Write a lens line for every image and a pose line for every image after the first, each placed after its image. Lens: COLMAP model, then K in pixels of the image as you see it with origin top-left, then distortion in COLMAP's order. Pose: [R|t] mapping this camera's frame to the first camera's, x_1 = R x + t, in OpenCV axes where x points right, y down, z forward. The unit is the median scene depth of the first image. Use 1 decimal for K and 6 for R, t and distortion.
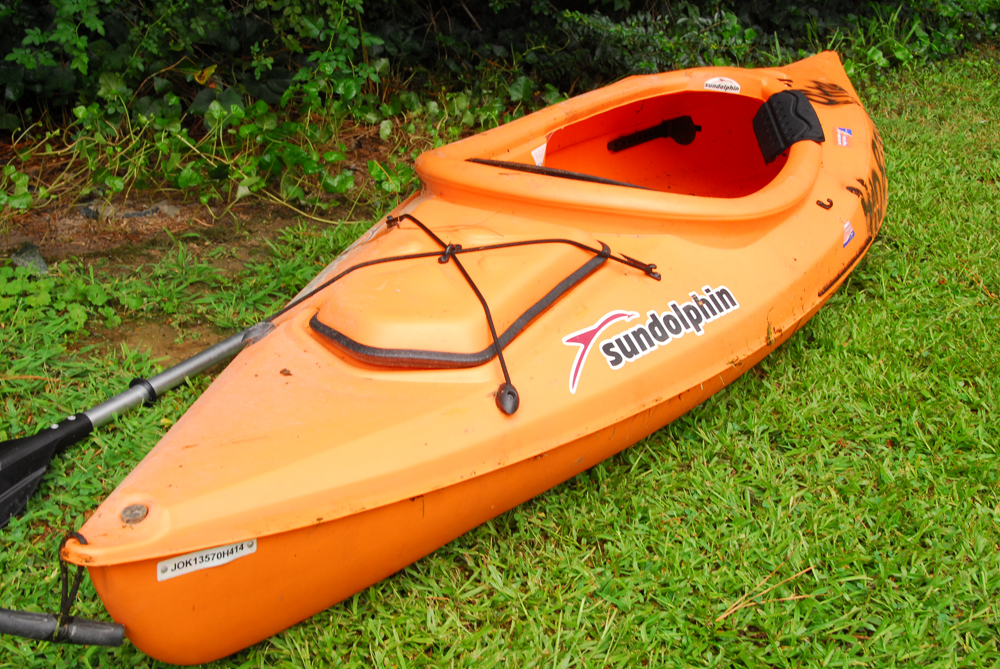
lens RADIAL K [[1184.6, 0, 493.8], [0, 1184.6, 349.4], [0, 0, 1]] dist [-0.021837, 0.000000]
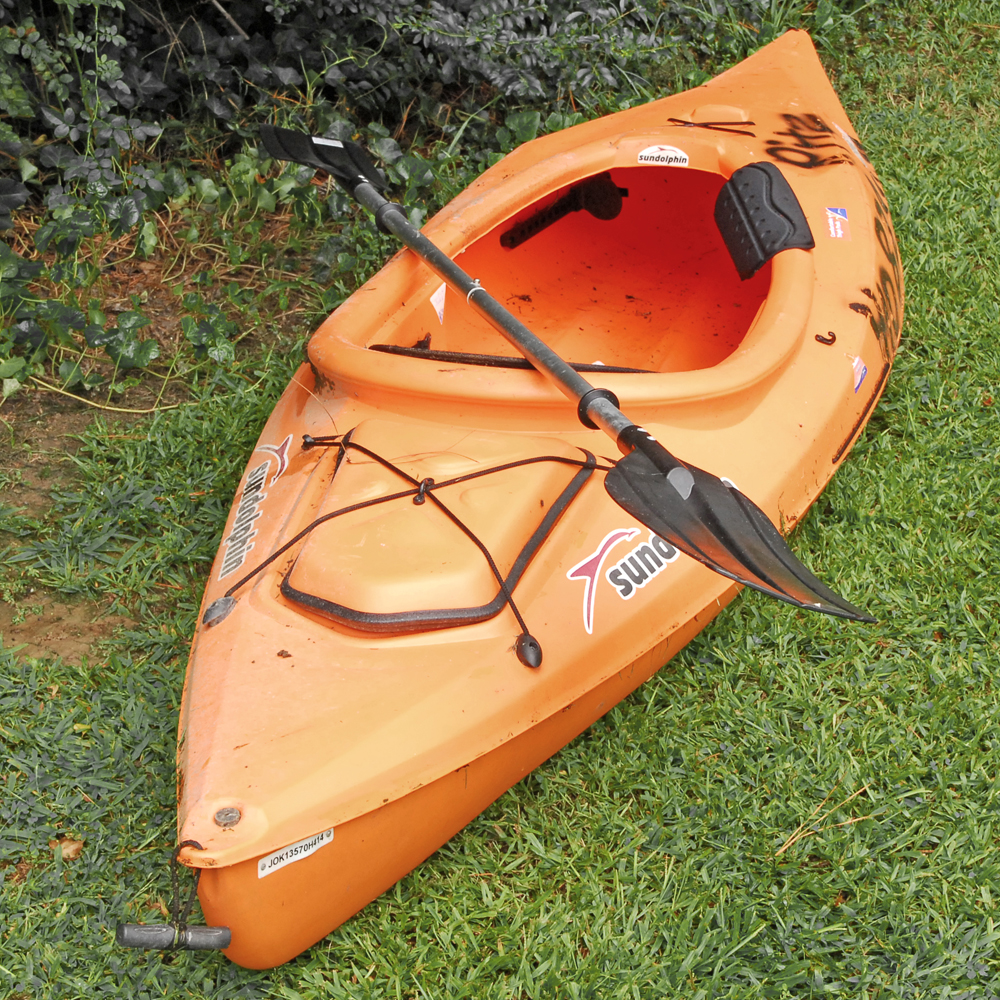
lens RADIAL K [[2611.6, 0, 494.7], [0, 2611.6, 495.8], [0, 0, 1]] dist [-0.002182, 0.000000]
pose [[0.982238, -0.122995, 0.141705, -0.250961], [0.120885, 0.992390, 0.023439, -0.112758], [-0.143509, -0.005892, 0.989631, -0.883564]]
